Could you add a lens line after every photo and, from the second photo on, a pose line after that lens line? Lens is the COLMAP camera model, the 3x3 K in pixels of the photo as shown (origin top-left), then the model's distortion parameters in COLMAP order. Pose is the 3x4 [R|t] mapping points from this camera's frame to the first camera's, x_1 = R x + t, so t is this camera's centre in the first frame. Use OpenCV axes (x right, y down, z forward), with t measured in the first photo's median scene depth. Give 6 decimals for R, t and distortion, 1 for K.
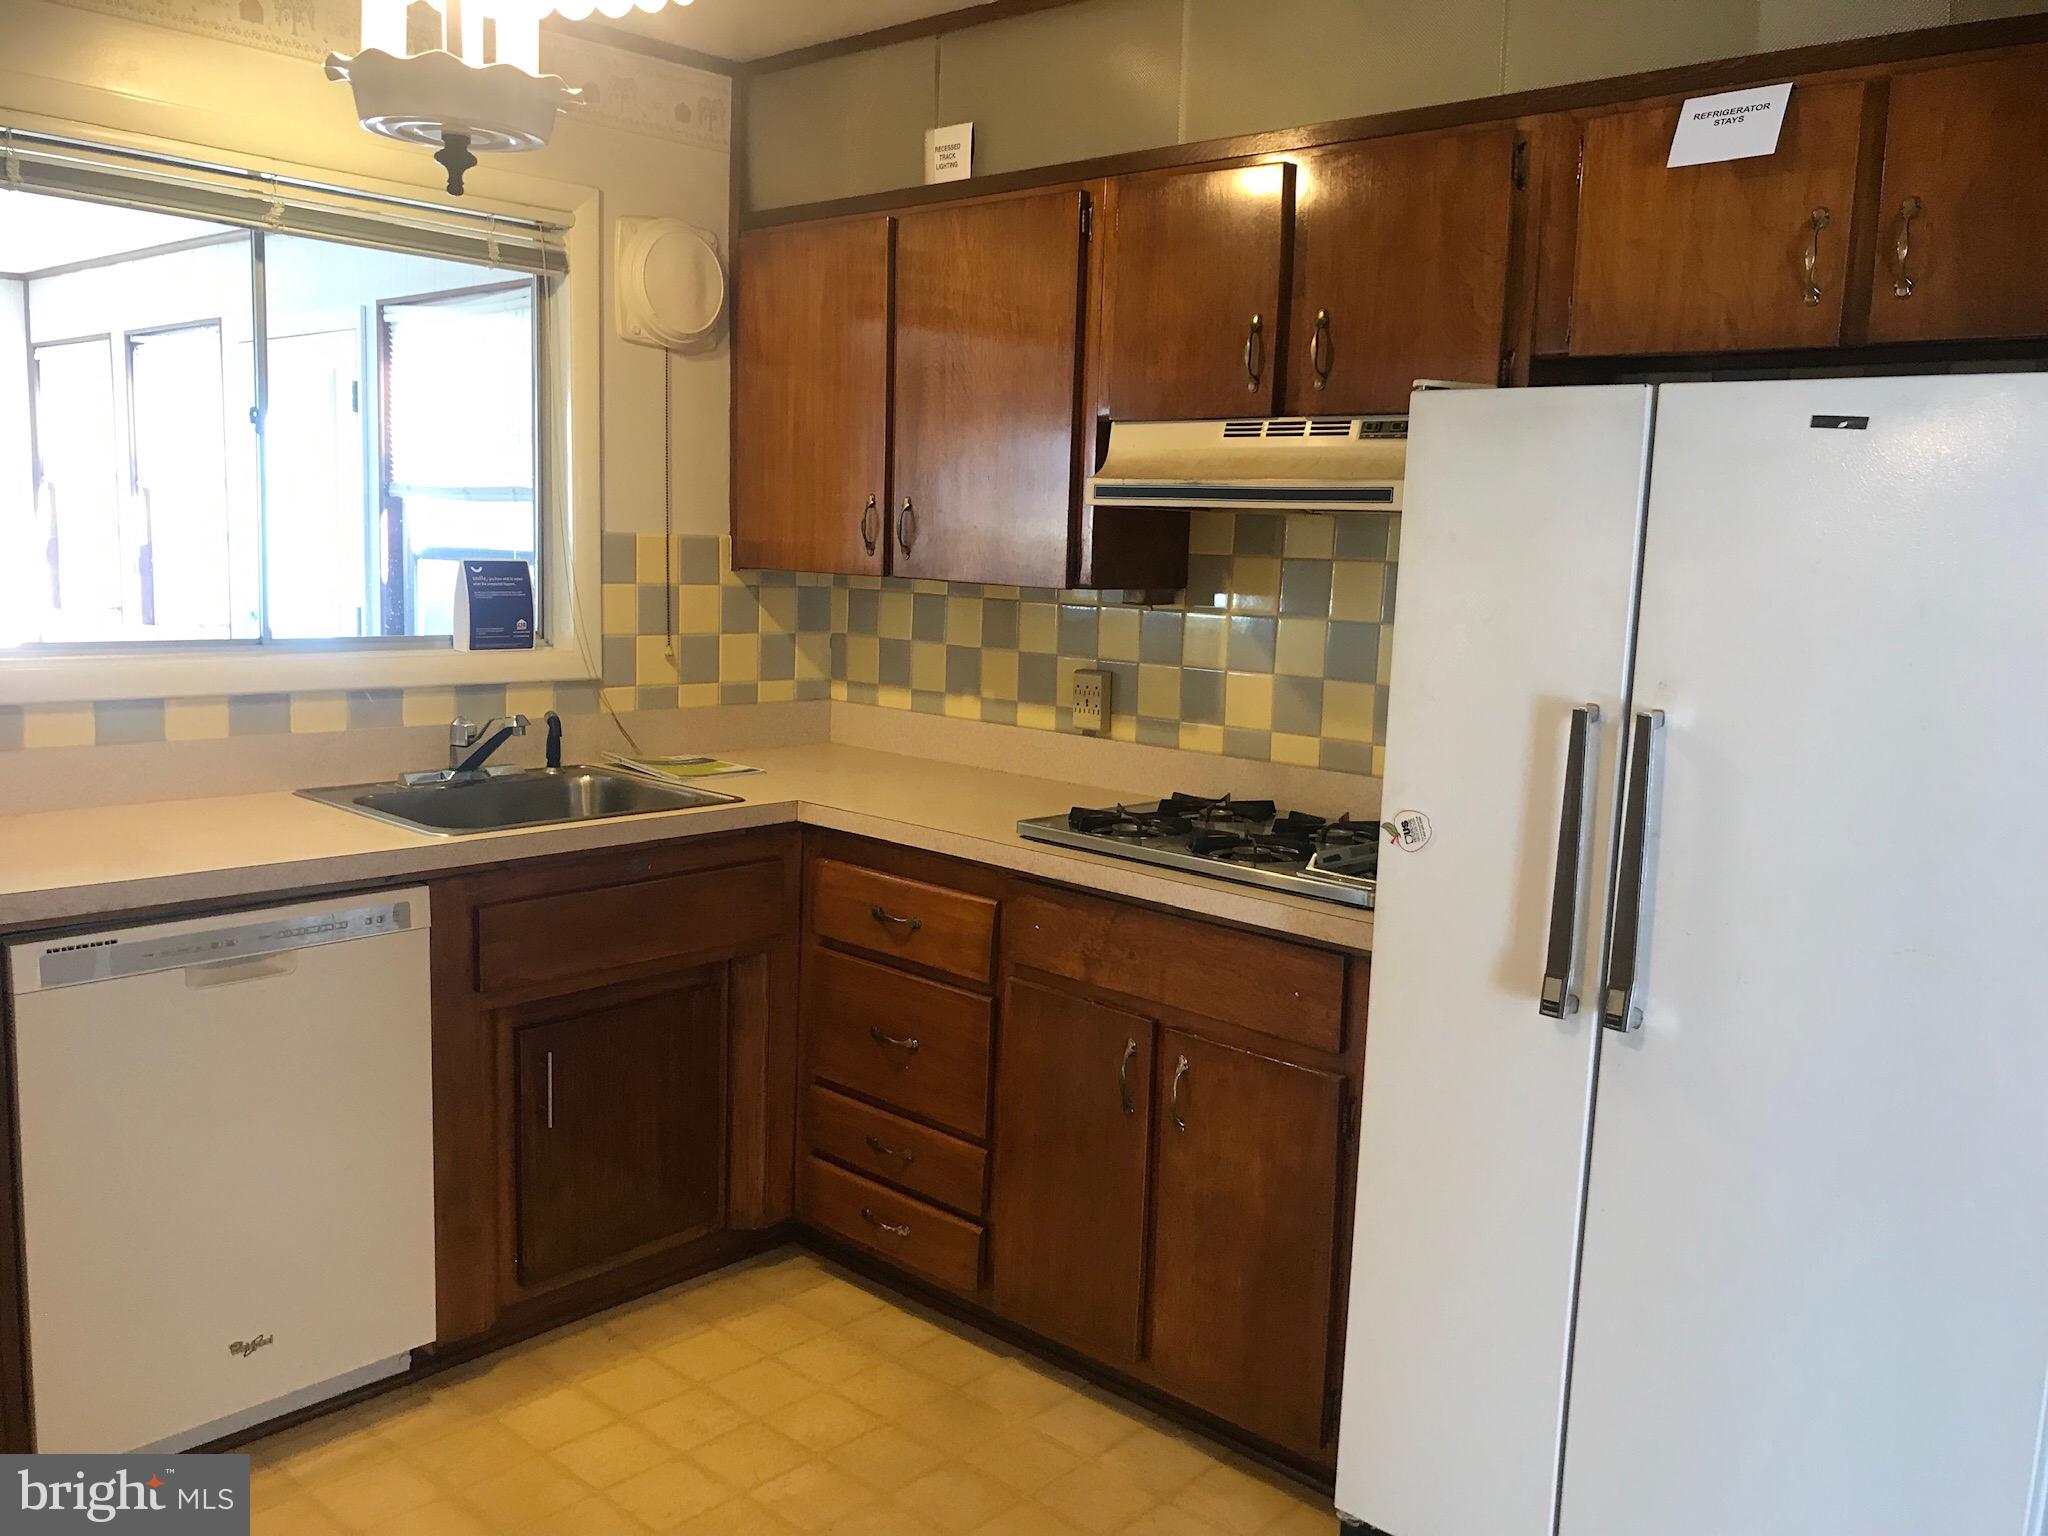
lens RADIAL K [[1674.8, 0, 1027.0], [0, 1674.8, 759.5], [0, 0, 1]] dist [0.003835, -0.010369]
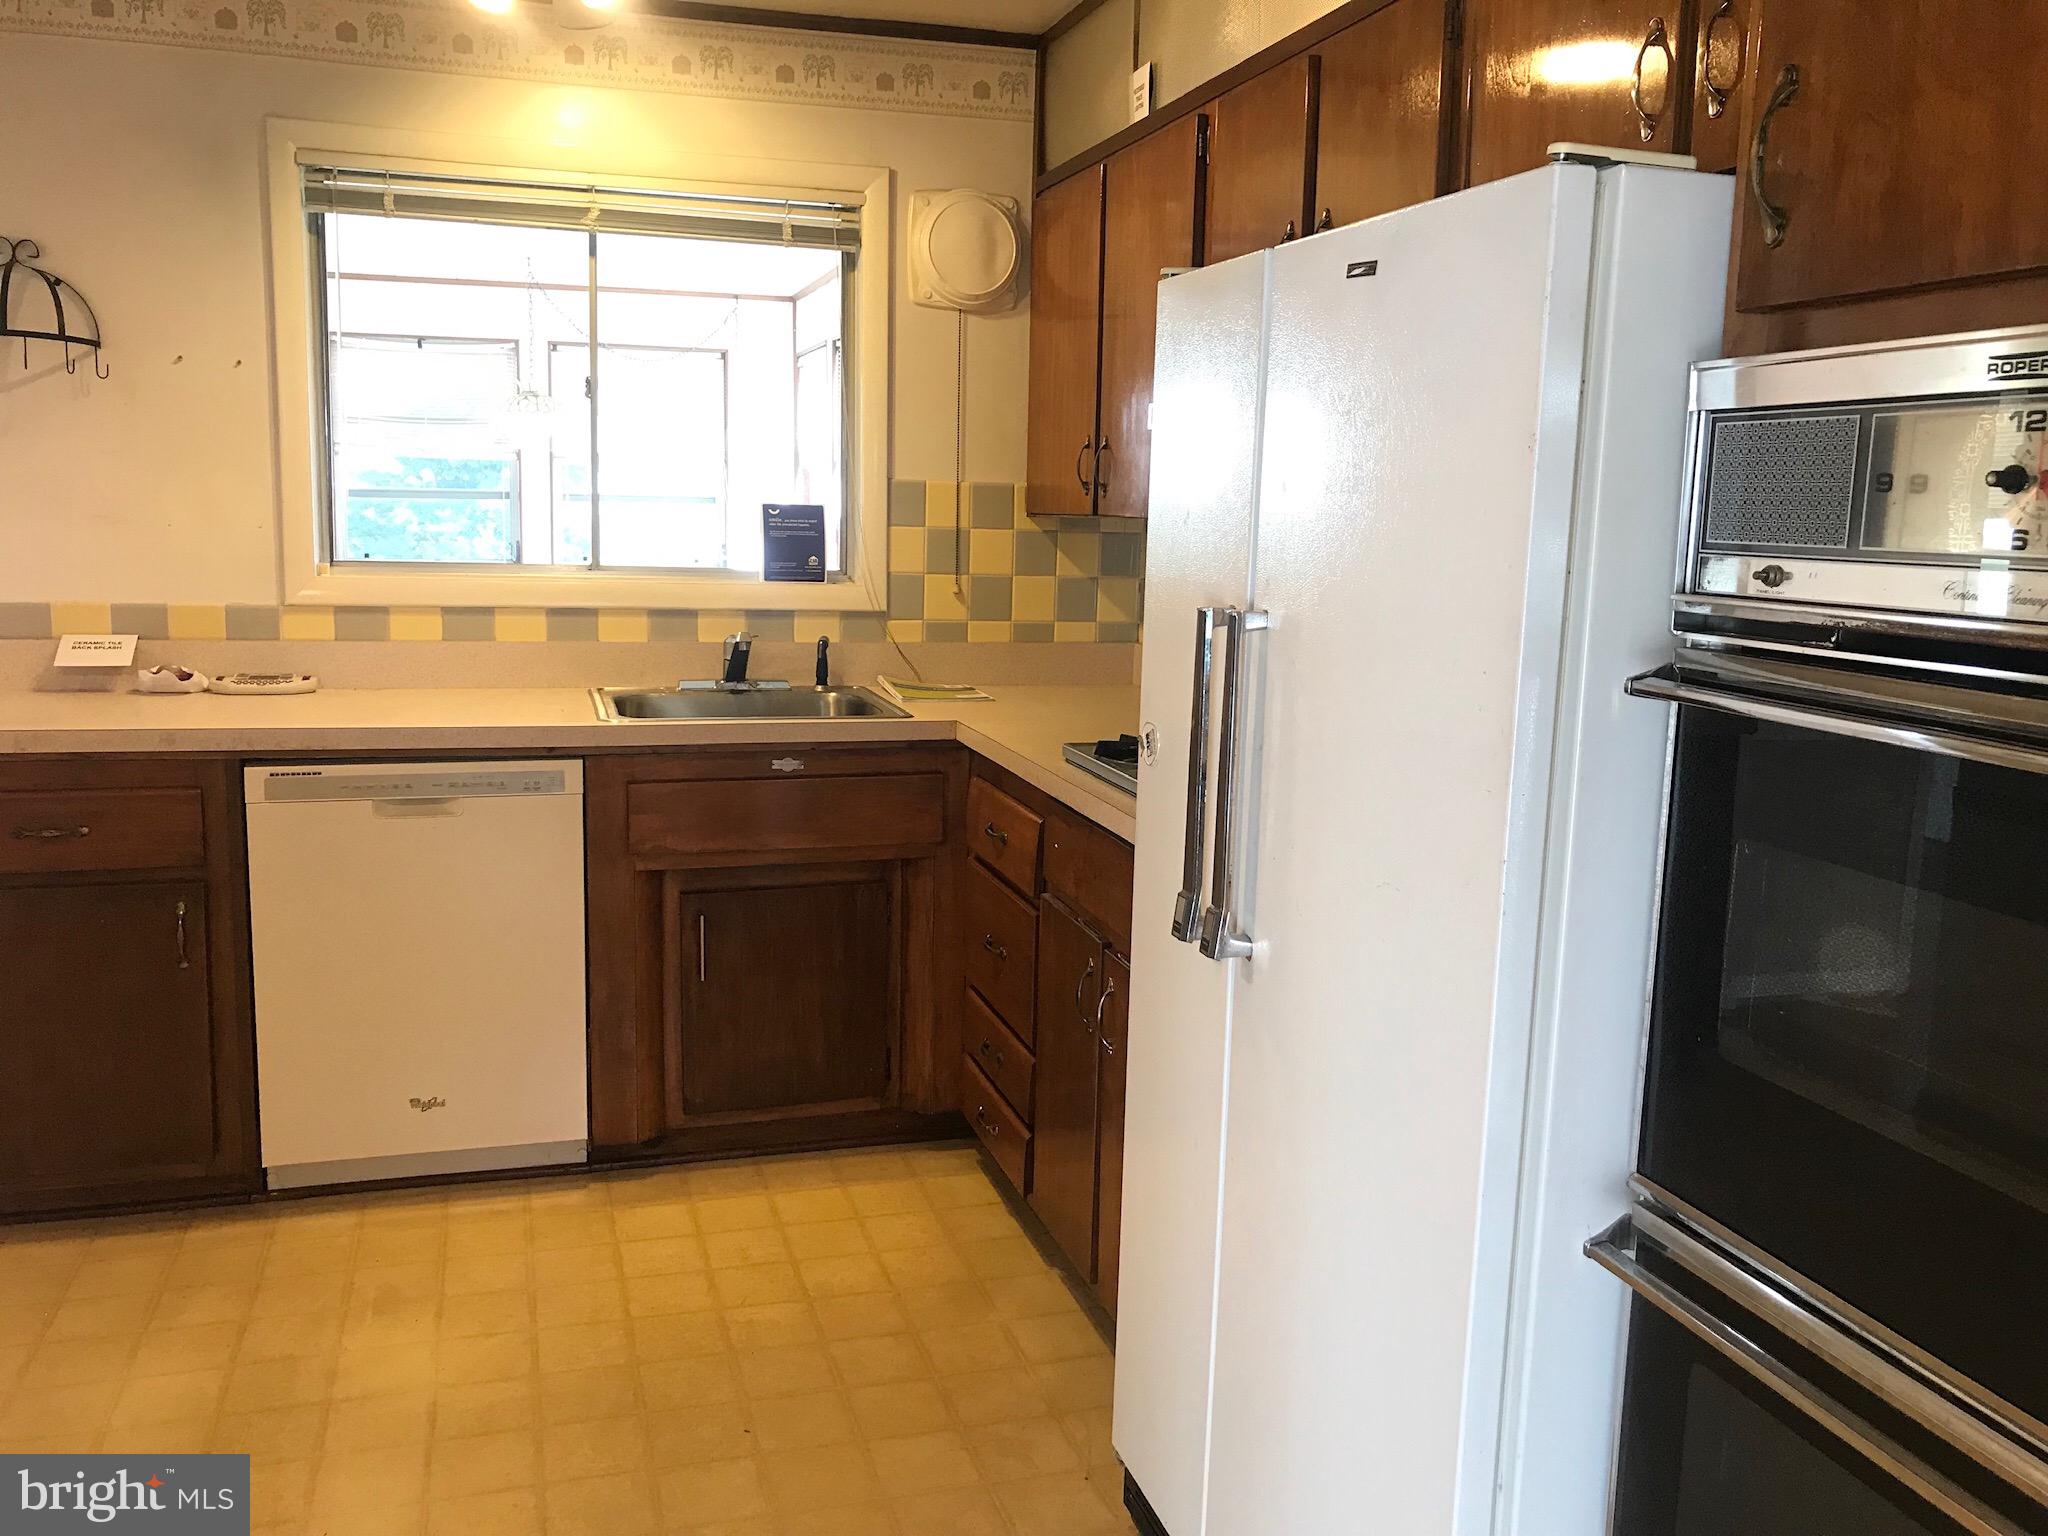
lens RADIAL K [[1674.8, 0, 1027.4], [0, 1674.8, 770.1], [0, 0, 1]] dist [0.003835, -0.010369]
pose [[0.861044, 0.069050, -0.503822, 0.415213], [-0.065054, 0.997555, 0.025538, 0.023800], [0.504353, 0.010786, 0.863430, 0.089549]]
